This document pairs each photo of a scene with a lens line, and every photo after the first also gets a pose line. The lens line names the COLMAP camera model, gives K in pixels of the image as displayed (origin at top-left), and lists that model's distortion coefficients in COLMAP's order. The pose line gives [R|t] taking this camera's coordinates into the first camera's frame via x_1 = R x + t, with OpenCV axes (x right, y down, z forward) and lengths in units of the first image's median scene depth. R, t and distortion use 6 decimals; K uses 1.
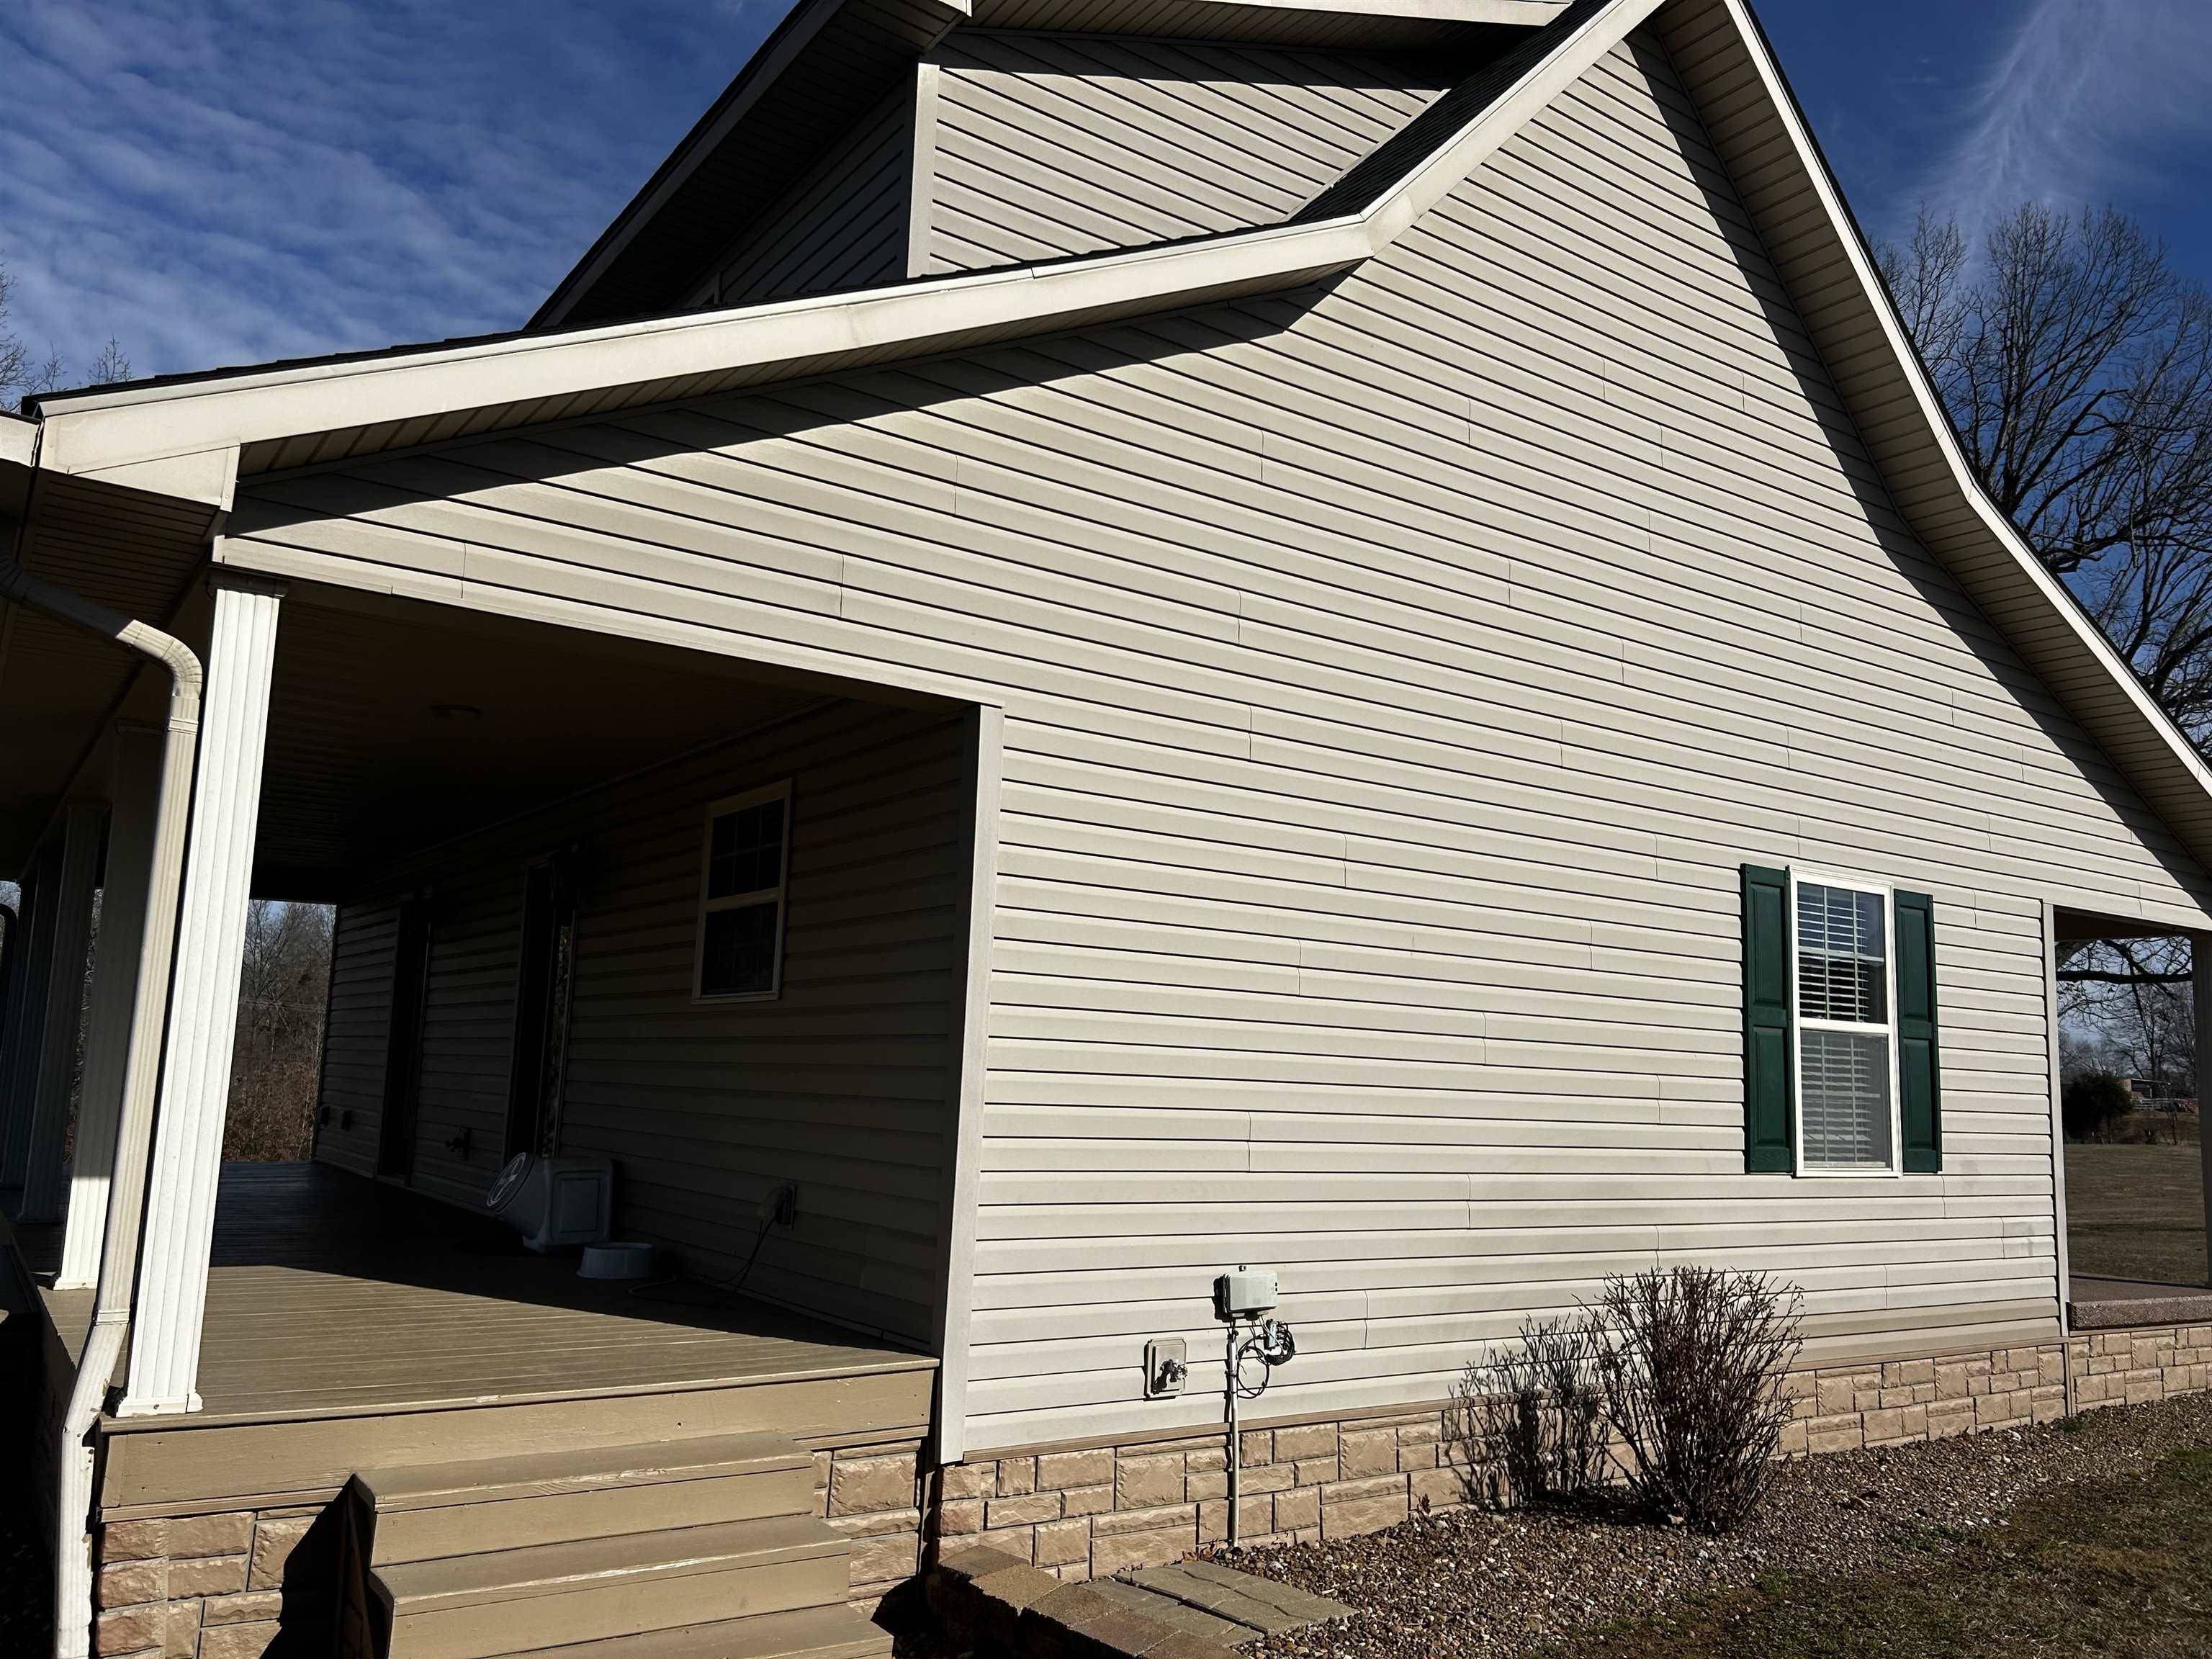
lens RADIAL K [[1675.5, 0, 1105.0], [0, 1675.5, 846.7], [0, 0, 1]] dist [0.058975, -0.059179]
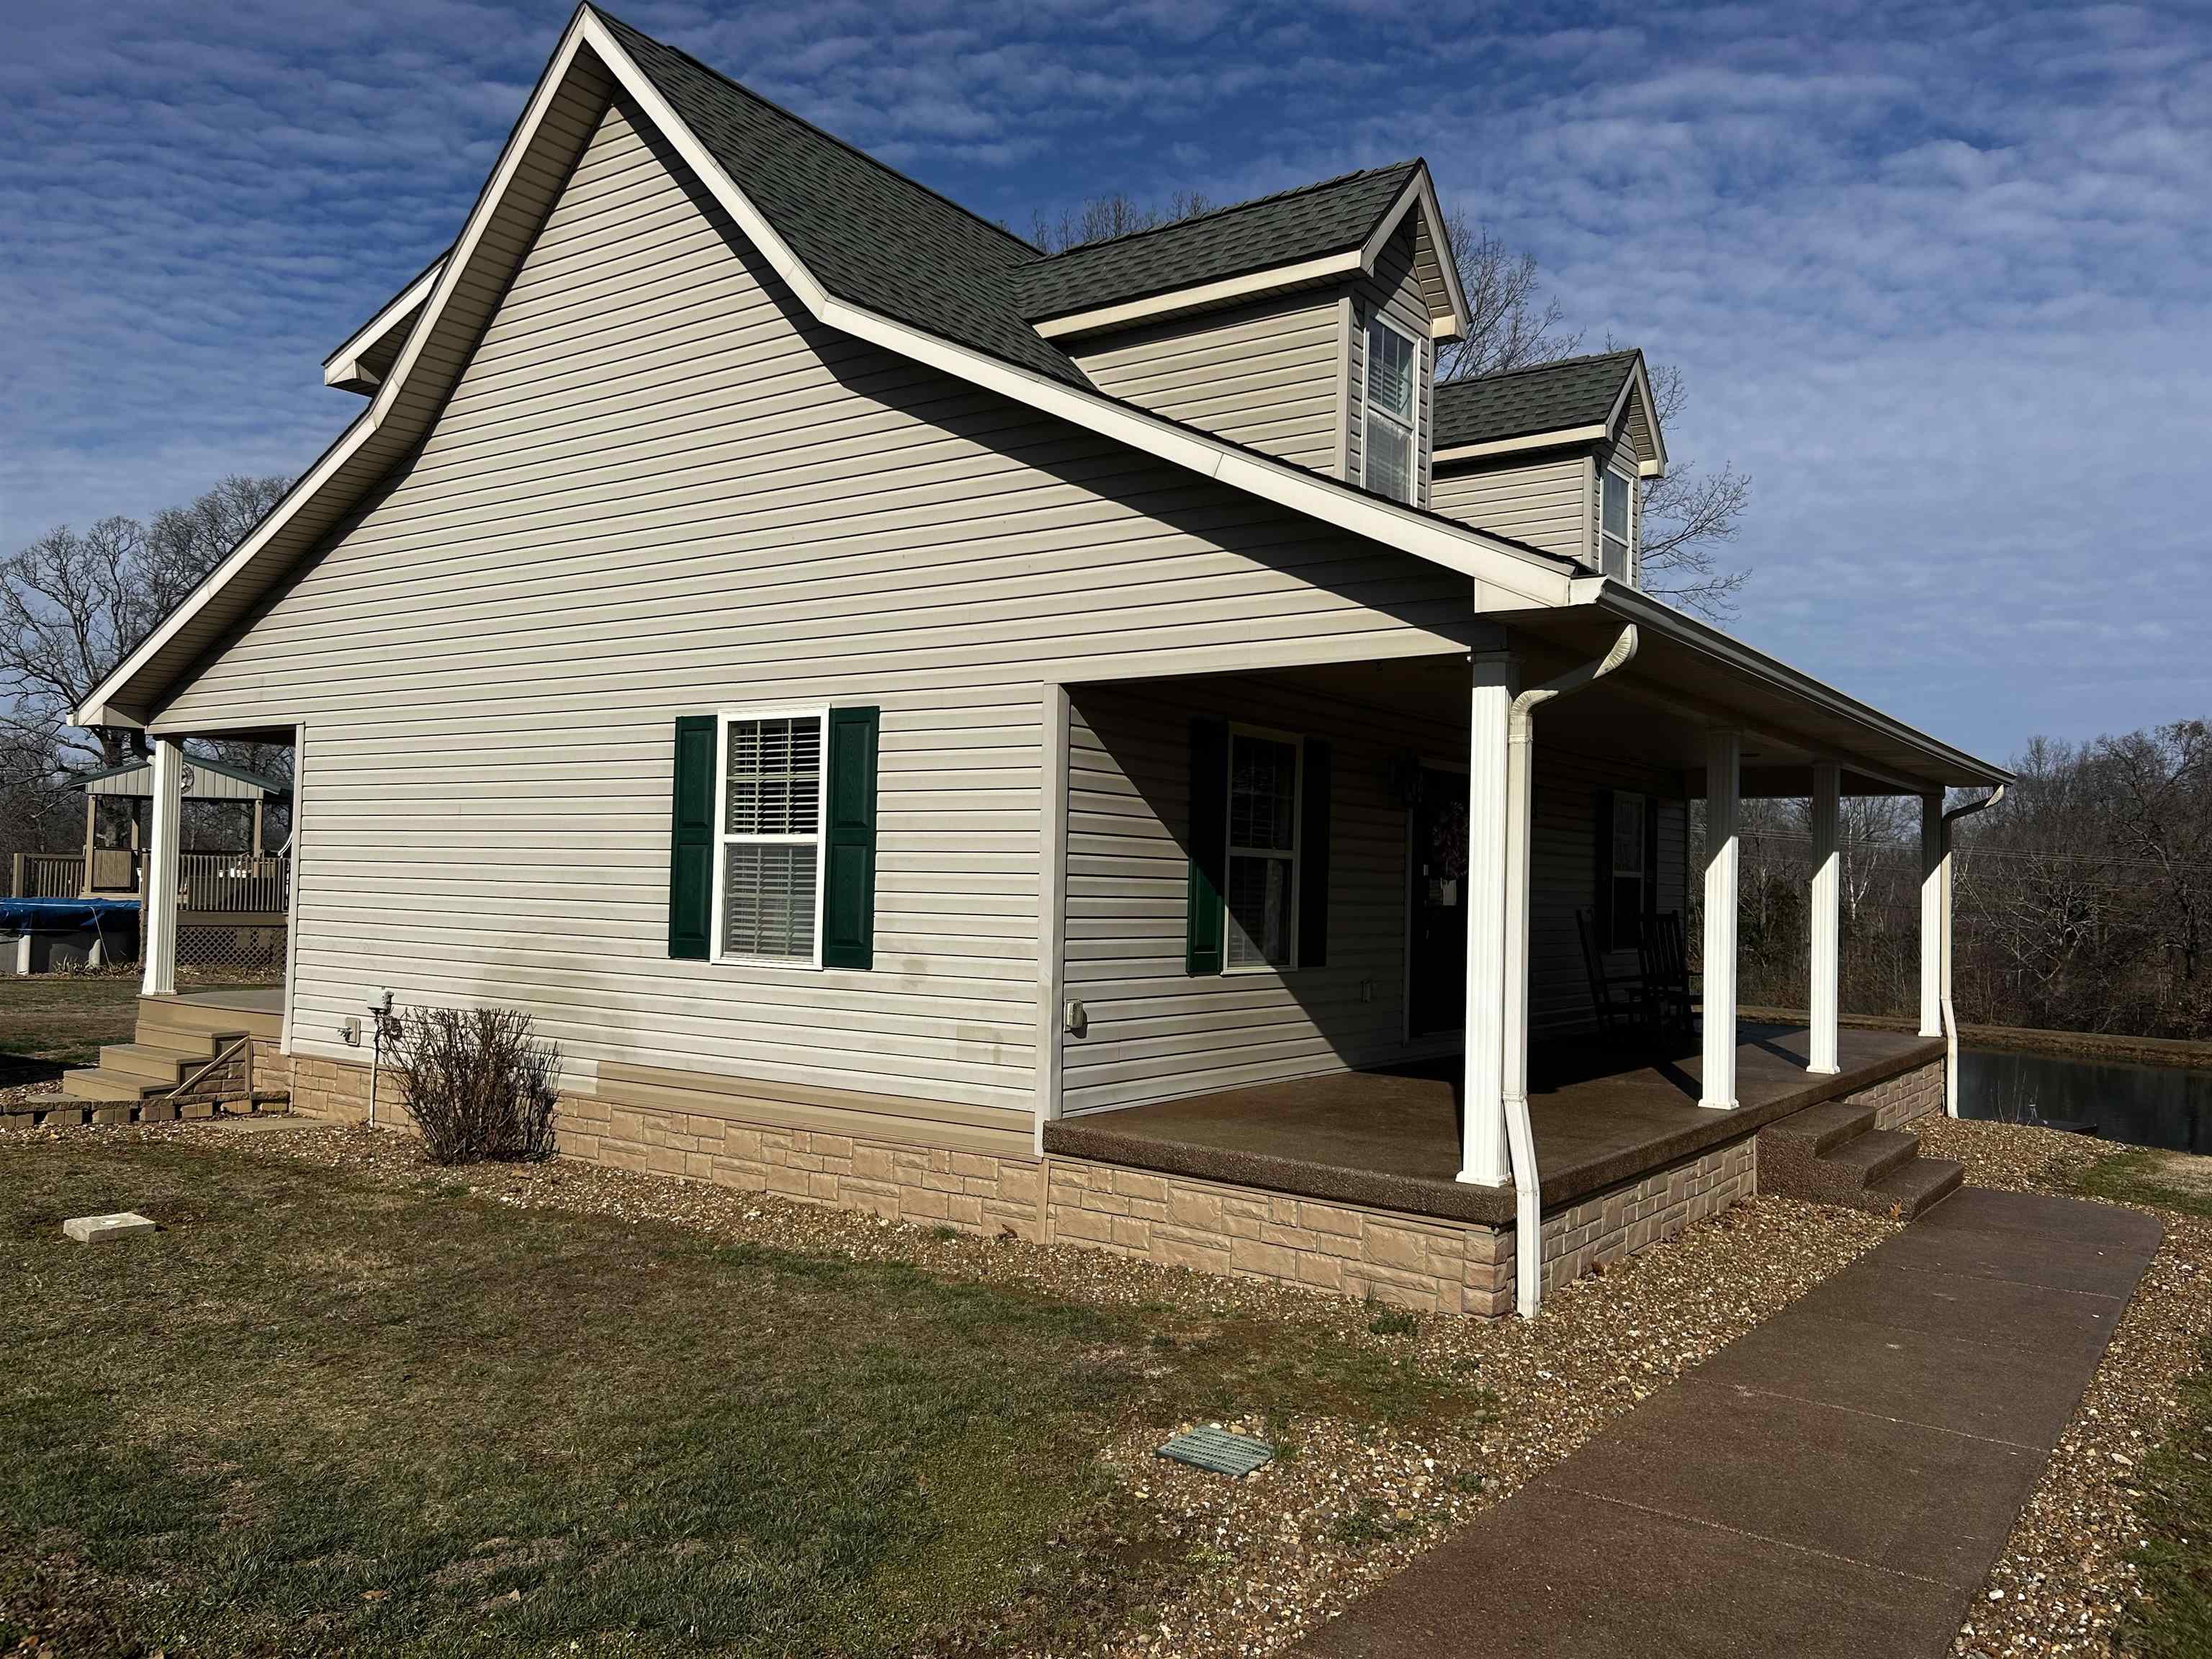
lens RADIAL K [[1675.5, 0, 1104.1], [0, 1675.5, 817.8], [0, 0, 1]] dist [0.058975, -0.059179]
pose [[0.339387, -0.059980, -0.938733, 1.555084], [0.121475, 0.992403, -0.019492, 0.138878], [0.932770, -0.107417, 0.344095, 0.801095]]
